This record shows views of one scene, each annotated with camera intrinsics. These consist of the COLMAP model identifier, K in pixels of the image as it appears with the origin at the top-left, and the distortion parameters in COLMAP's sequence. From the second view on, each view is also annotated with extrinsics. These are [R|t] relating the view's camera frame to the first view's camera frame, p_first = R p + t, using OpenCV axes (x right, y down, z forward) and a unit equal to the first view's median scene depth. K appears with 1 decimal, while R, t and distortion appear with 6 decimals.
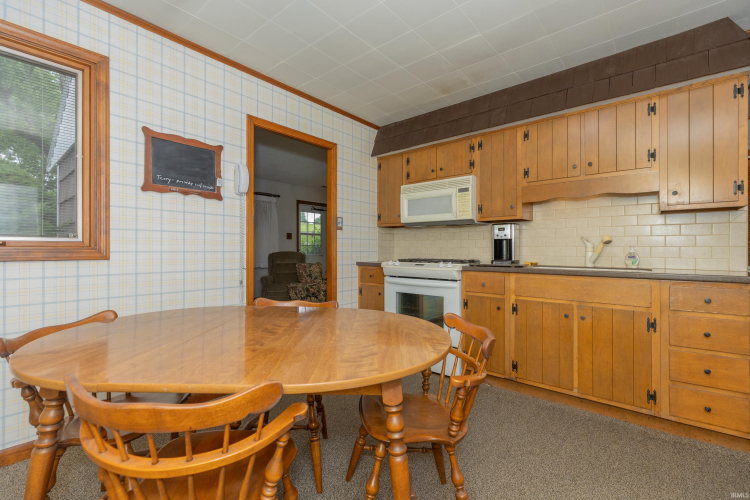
lens RADIAL K [[332.6, 0, 365.3], [0, 332.6, 248.0], [0, 0, 1]] dist [0.000666, 0.000335]
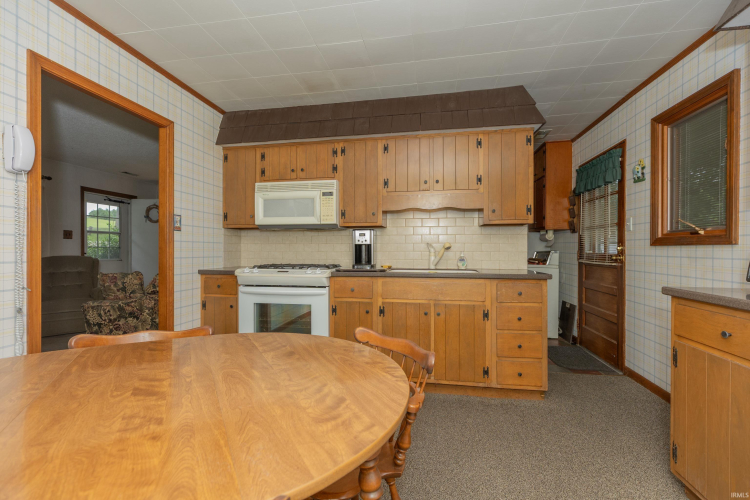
lens RADIAL K [[332.6, 0, 365.3], [0, 332.6, 248.0], [0, 0, 1]] dist [0.000666, 0.000335]
pose [[0.860231, -0.000058, 0.509904, -0.115631], [0.000810, 0.999999, -0.001253, -0.013886], [-0.509904, 0.001491, 0.860230, 0.102947]]
